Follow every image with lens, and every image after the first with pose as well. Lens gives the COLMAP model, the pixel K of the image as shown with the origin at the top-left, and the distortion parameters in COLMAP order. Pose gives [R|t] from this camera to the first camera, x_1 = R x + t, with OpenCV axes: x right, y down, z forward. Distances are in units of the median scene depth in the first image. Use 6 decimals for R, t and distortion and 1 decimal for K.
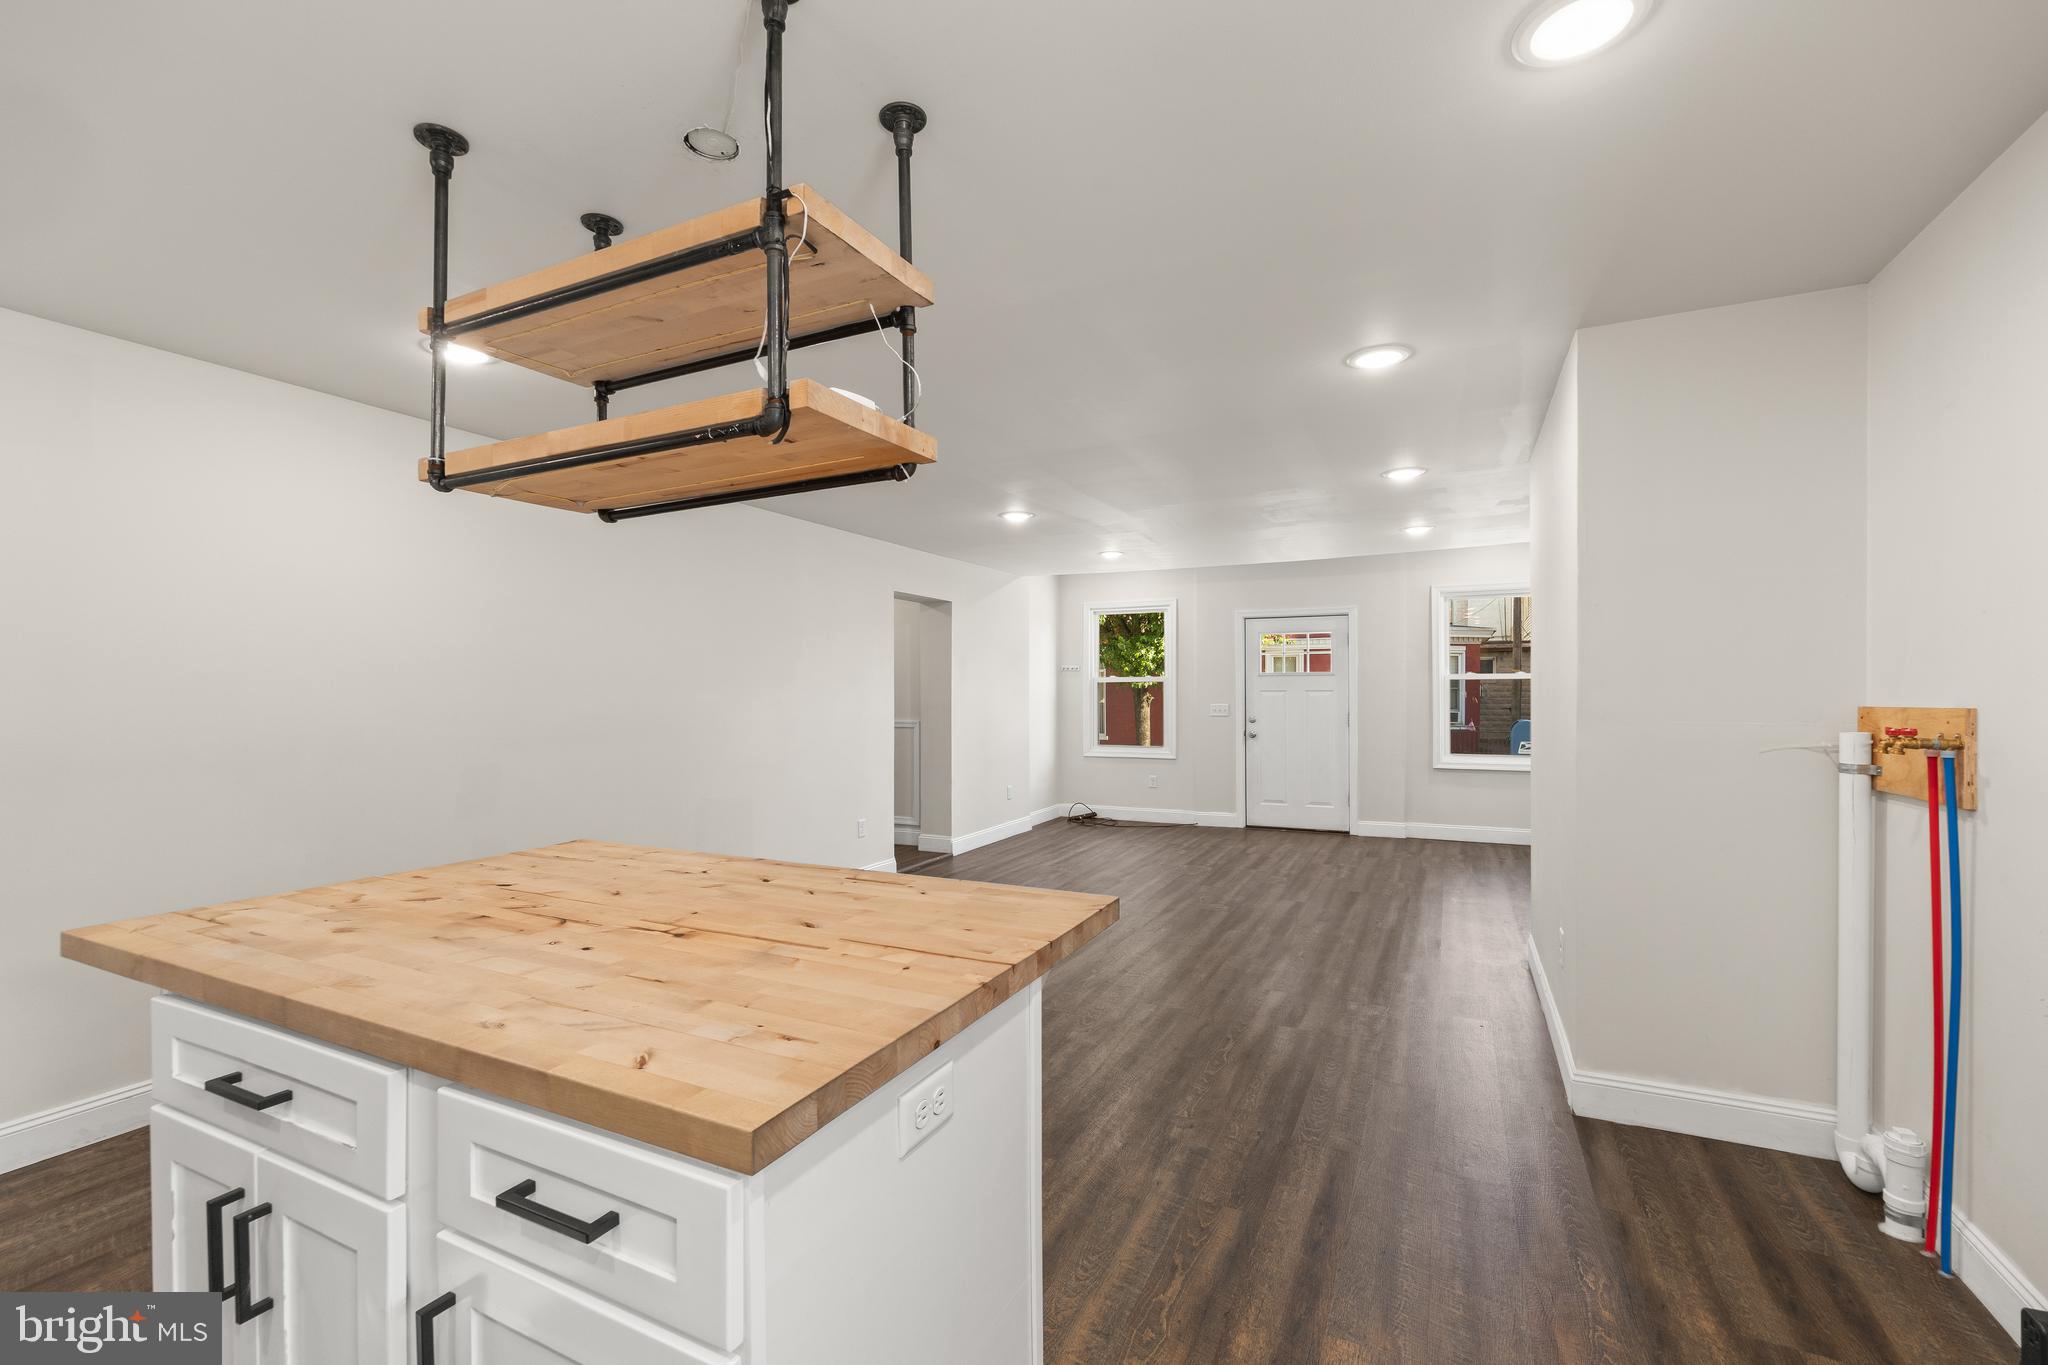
lens RADIAL K [[853.7, 0, 947.0], [0, 853.7, 701.2], [0, 0, 1]] dist [0.019408, 0.000031]
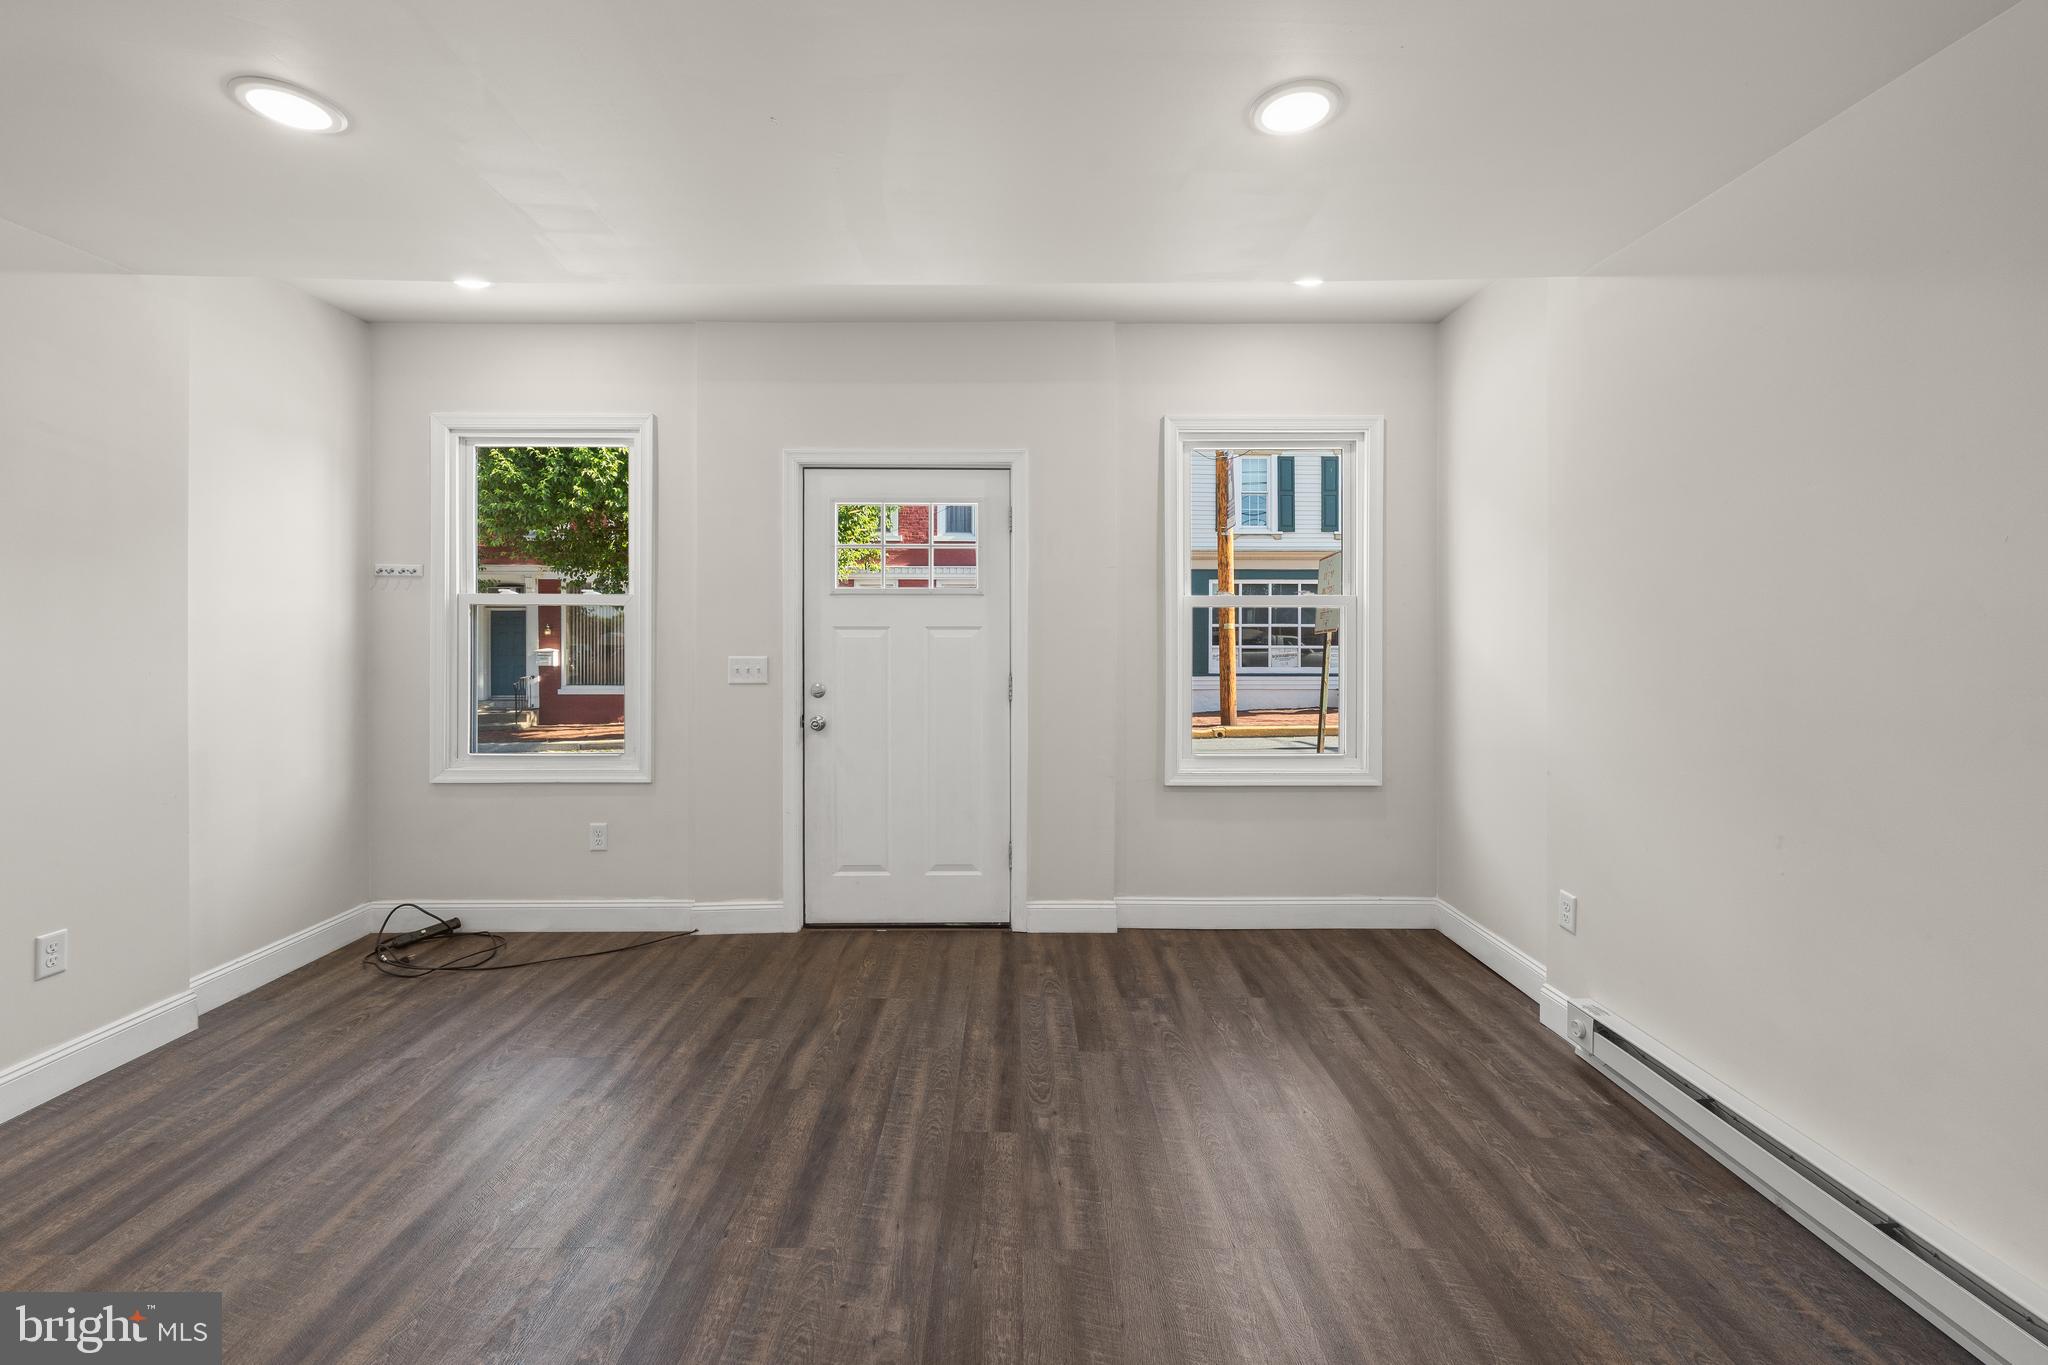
lens RADIAL K [[907.4, 0, 1020.0], [0, 907.4, 627.7], [0, 0, 1]] dist [-0.025333, 0.000025]
pose [[0.862821, 0.007267, 0.505458, 0.219816], [0.000809, 0.999876, -0.015757, -0.004469], [-0.505510, 0.014005, 0.862707, 0.566045]]
